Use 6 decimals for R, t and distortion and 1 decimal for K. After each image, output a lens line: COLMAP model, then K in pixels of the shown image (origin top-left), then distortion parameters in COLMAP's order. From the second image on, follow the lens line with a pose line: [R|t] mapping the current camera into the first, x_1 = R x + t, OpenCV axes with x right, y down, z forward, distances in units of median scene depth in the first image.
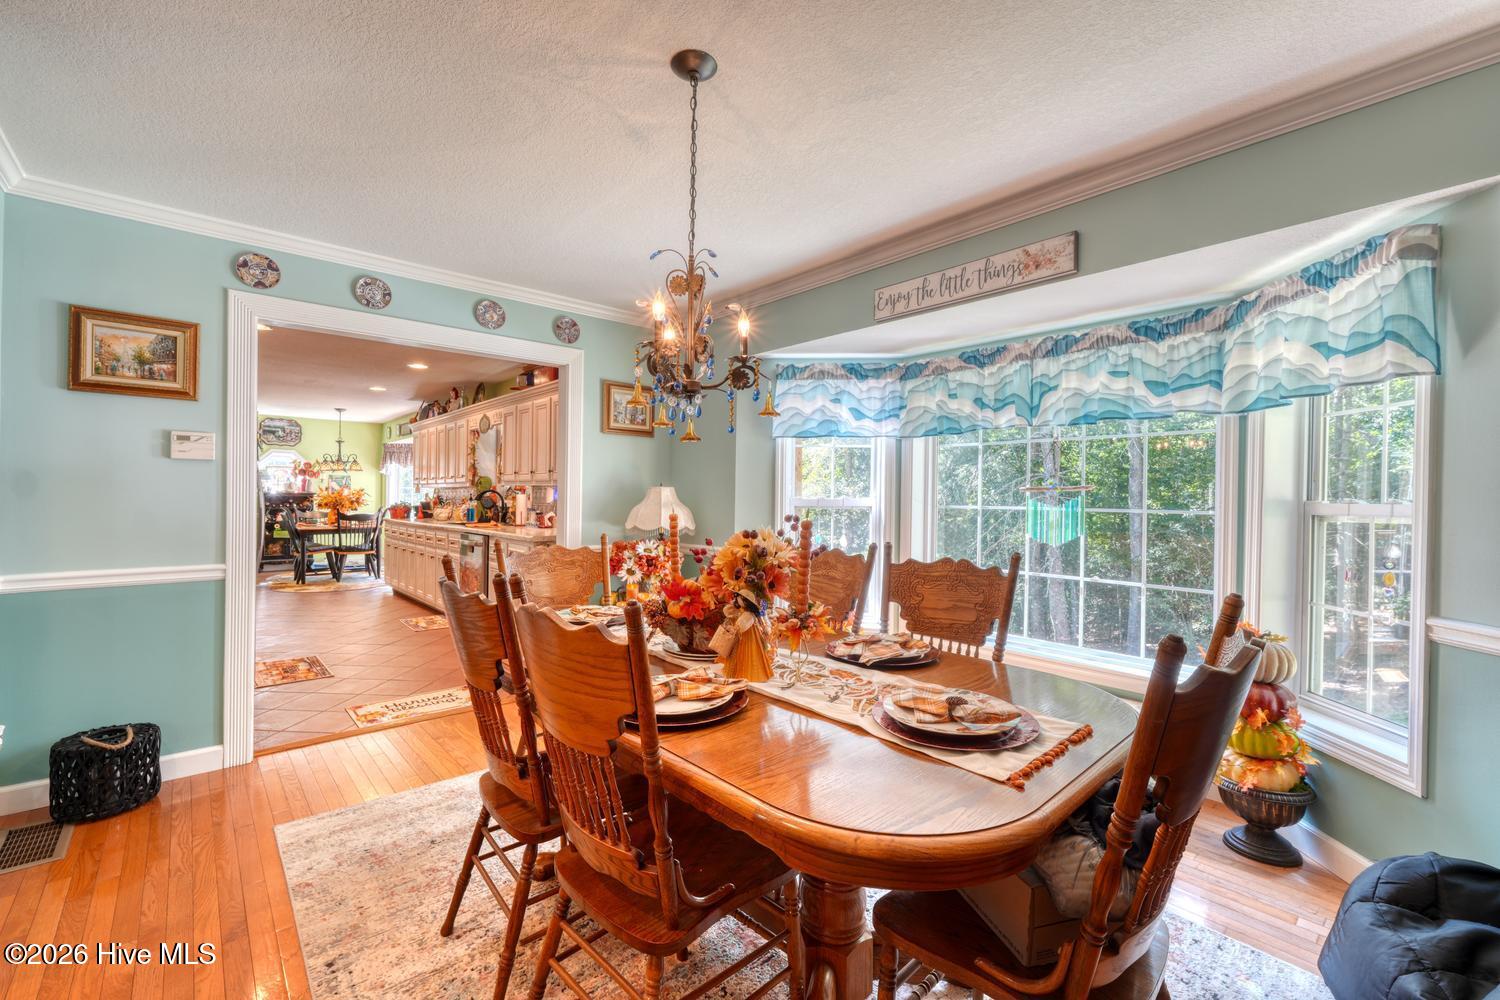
lens RADIAL K [[637.5, 0, 747.4], [0, 637.5, 496.6], [0, 0, 1]] dist [-0.002792, 0.002997]
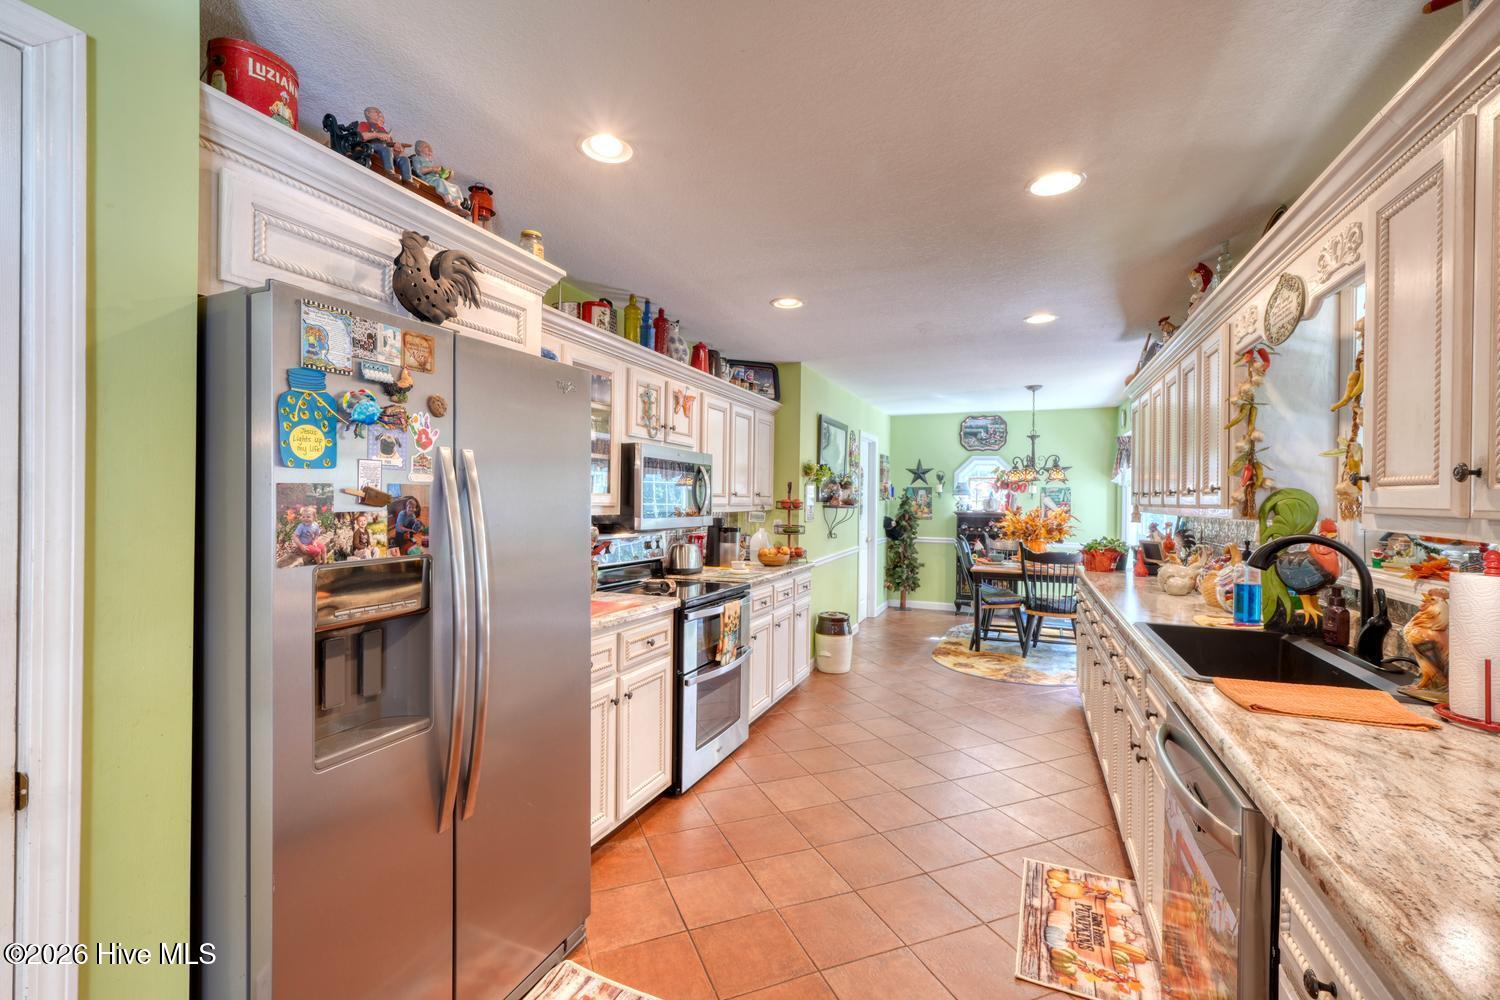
lens RADIAL K [[637.5, 0, 745.1], [0, 637.5, 497.4], [0, 0, 1]] dist [-0.002792, 0.002997]
pose [[0.427013, -0.005069, -0.904231, -0.179390], [-0.006465, 0.999942, -0.008658, -0.017117], [0.904222, 0.009543, 0.426955, 0.460741]]
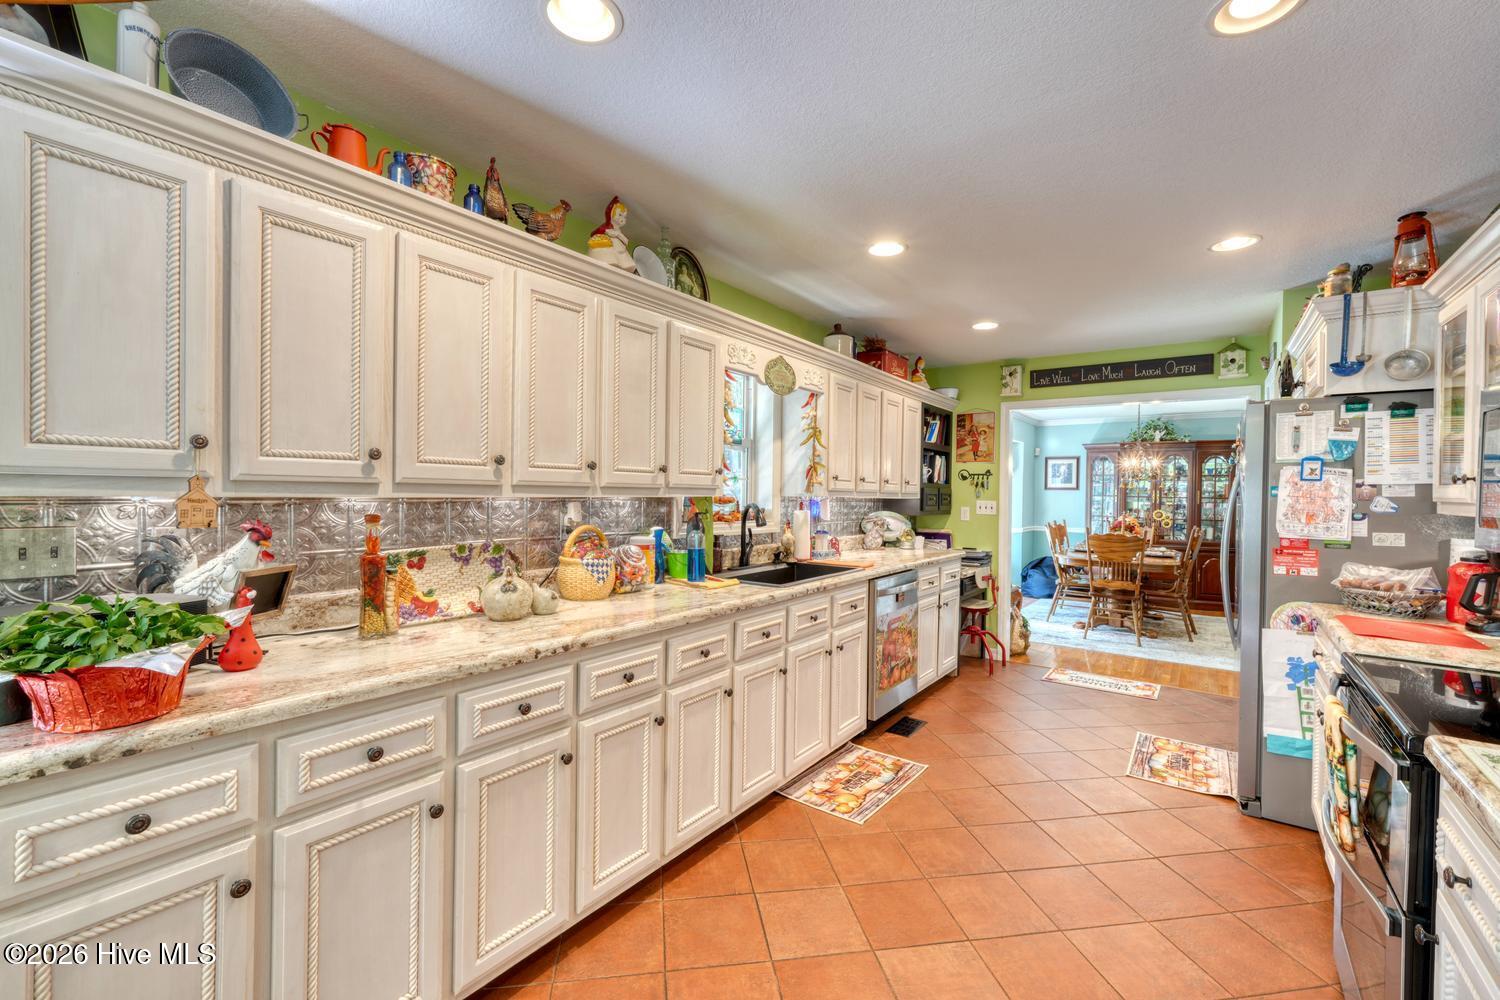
lens RADIAL K [[637.5, 0, 746.5], [0, 637.5, 499.1], [0, 0, 1]] dist [-0.002792, 0.002997]
pose [[-0.216935, -0.021484, 0.975950, -0.637511], [-0.016268, 0.999699, 0.018391, -0.016740], [-0.976050, -0.011887, -0.217219, 0.798058]]
